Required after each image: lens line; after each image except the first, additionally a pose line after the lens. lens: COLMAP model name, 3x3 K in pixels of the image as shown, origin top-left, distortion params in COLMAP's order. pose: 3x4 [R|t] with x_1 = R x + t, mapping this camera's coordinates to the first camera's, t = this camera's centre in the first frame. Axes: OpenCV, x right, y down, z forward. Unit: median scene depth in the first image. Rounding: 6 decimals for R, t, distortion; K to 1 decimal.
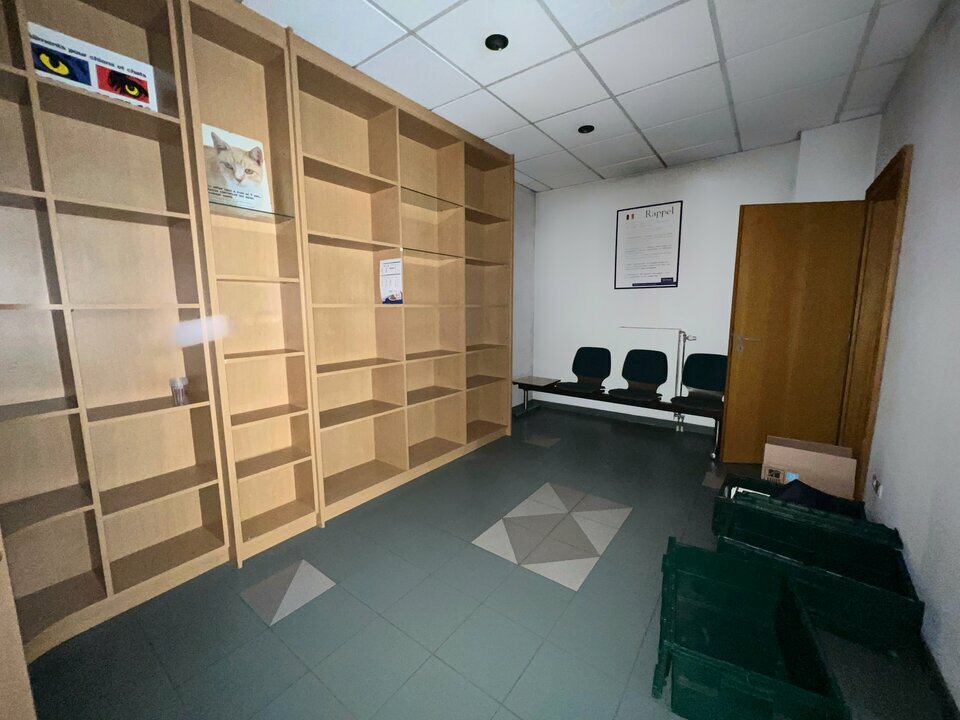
lens RADIAL K [[384.1, 0, 480.5], [0, 384.1, 359.3], [0, 0, 1]] dist [0.000599, 0.000112]
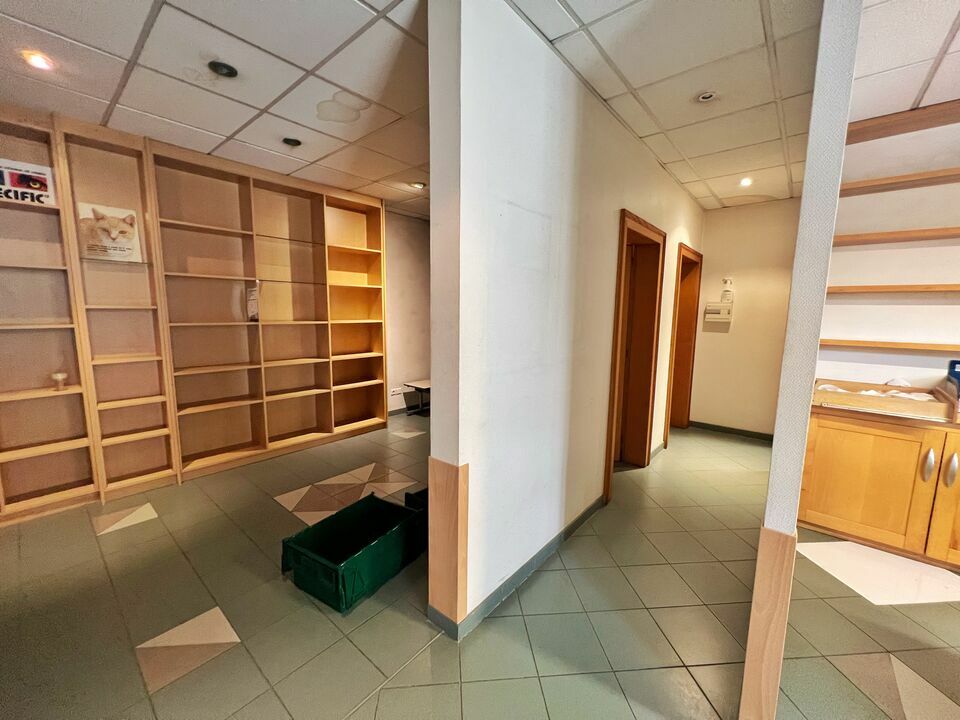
lens RADIAL K [[384.1, 0, 479.4], [0, 384.1, 361.0], [0, 0, 1]] dist [0.000599, 0.000112]
pose [[0.998054, 0.026820, -0.056290, 0.876020], [-0.027136, 0.999620, -0.004849, -0.033447], [0.056138, 0.006367, 0.998403, -0.388181]]
